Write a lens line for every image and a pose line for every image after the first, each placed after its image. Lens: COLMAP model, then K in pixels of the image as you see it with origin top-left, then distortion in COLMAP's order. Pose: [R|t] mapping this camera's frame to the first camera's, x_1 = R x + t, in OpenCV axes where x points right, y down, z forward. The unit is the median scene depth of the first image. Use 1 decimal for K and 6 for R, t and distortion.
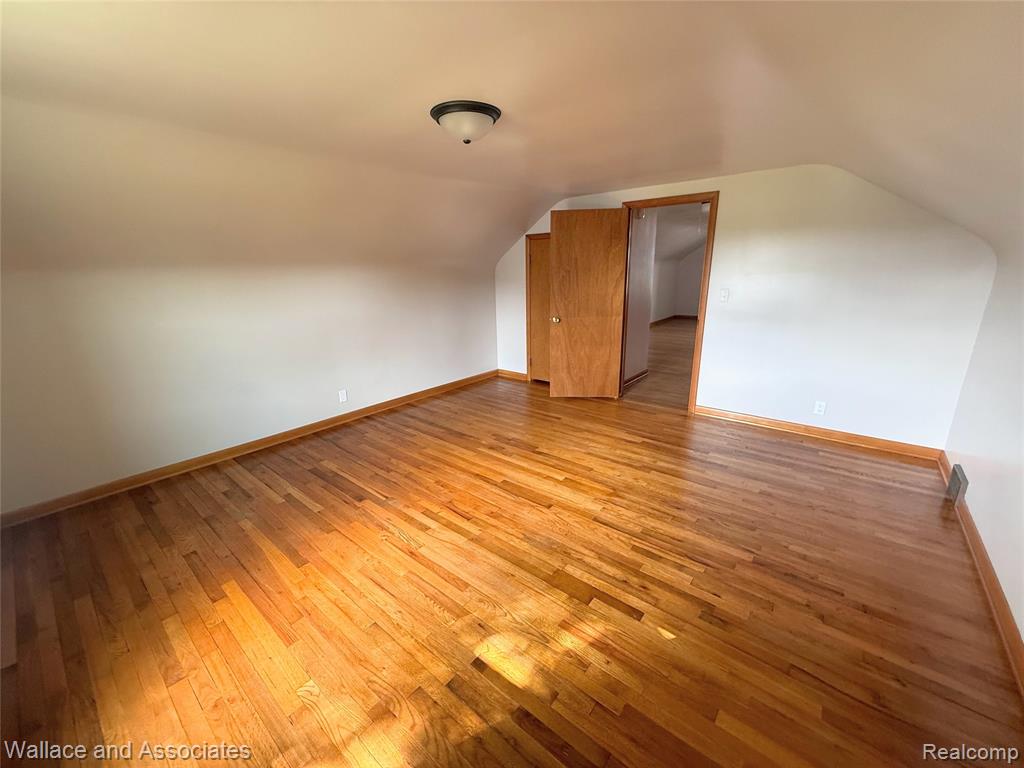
lens RADIAL K [[410.4, 0, 511.5], [0, 410.4, 383.8], [0, 0, 1]] dist [0.000516, 0.000008]
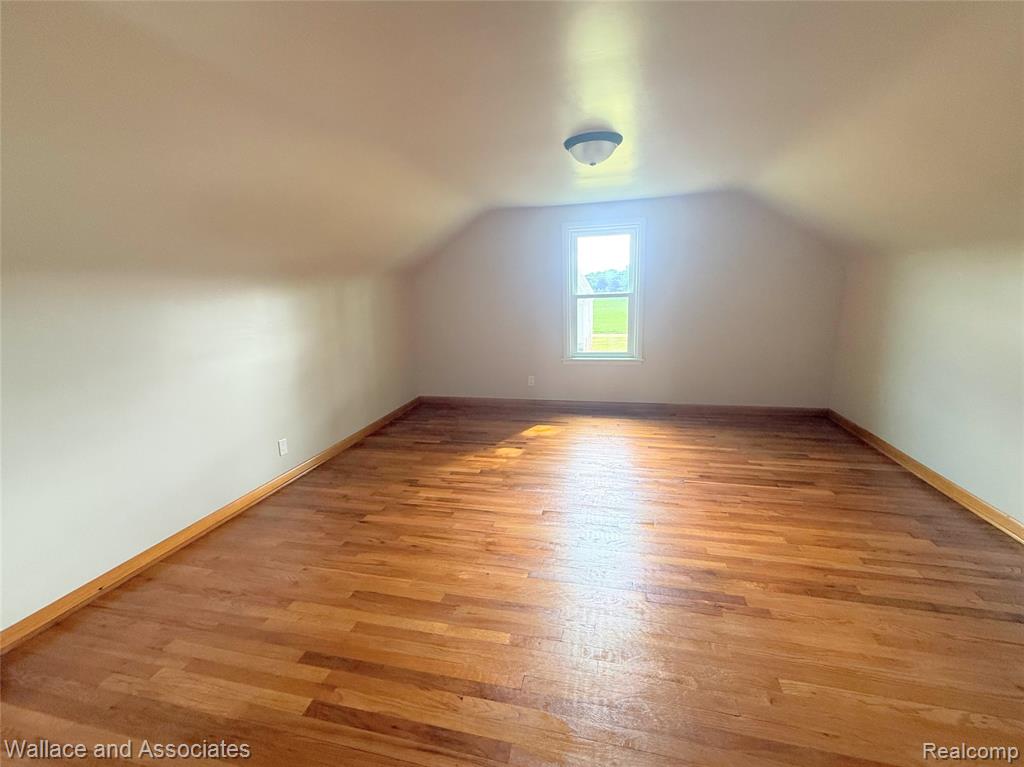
lens RADIAL K [[410.4, 0, 514.7], [0, 410.4, 383.4], [0, 0, 1]] dist [0.000516, 0.000008]
pose [[-0.892625, 0.149708, -0.425216, 0.490944], [-0.072934, 0.882861, 0.463937, -0.395721], [0.444862, 0.445134, -0.777144, 1.484620]]
